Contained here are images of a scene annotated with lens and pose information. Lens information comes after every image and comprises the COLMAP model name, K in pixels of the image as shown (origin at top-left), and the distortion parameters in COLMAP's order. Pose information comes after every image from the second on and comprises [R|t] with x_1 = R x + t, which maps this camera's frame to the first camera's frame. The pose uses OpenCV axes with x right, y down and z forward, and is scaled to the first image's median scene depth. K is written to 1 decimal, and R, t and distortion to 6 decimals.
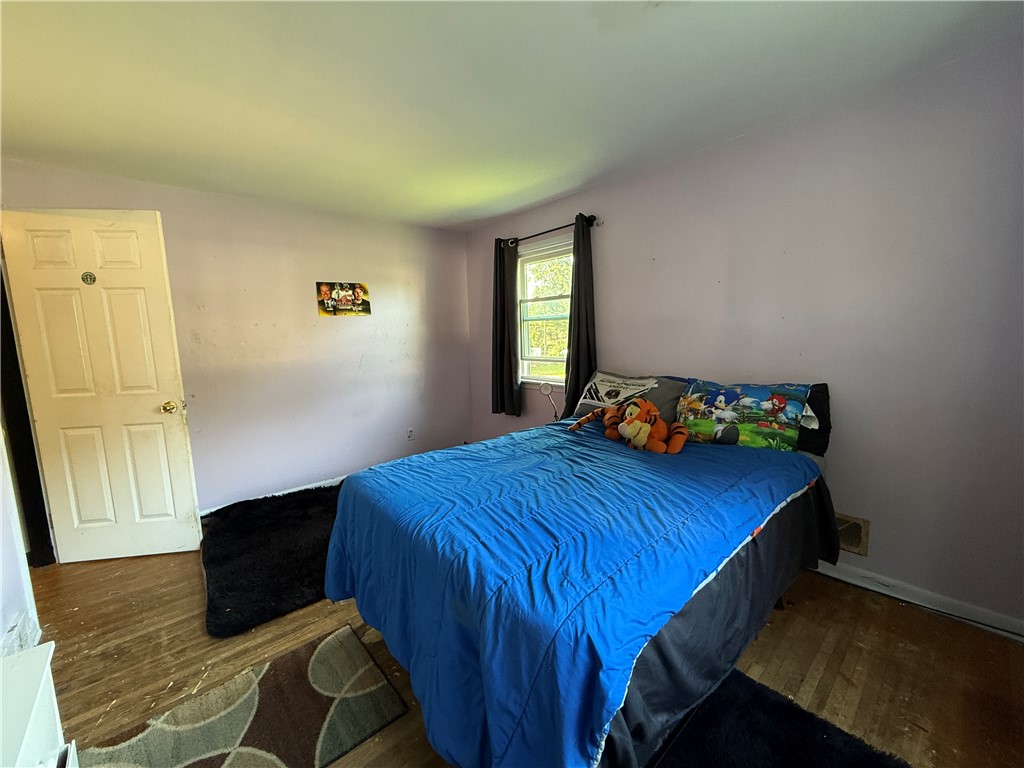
lens RADIAL K [[410.5, 0, 509.7], [0, 410.5, 384.8], [0, 0, 1]] dist [0.000235, -0.000022]
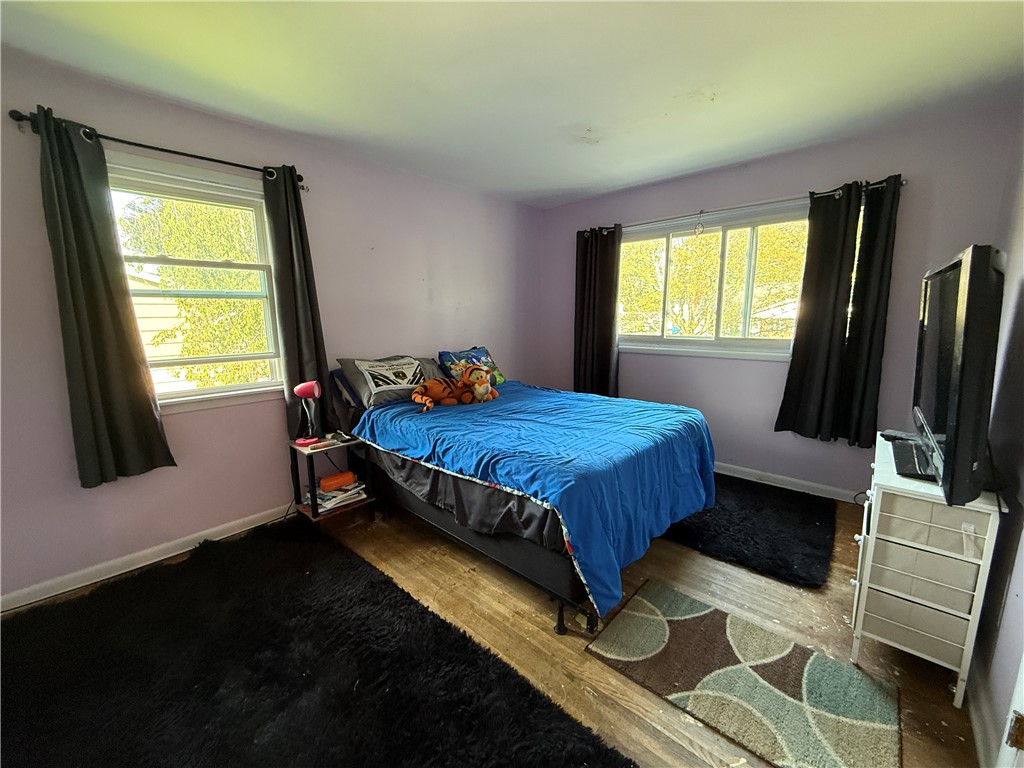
lens RADIAL K [[410.5, 0, 509.7], [0, 410.5, 384.8], [0, 0, 1]] dist [0.000235, -0.000022]
pose [[-0.113078, -0.142502, 0.983314, -0.583484], [0.140890, 0.977362, 0.157841, -0.056577], [-0.983546, 0.156388, -0.090441, 0.589069]]
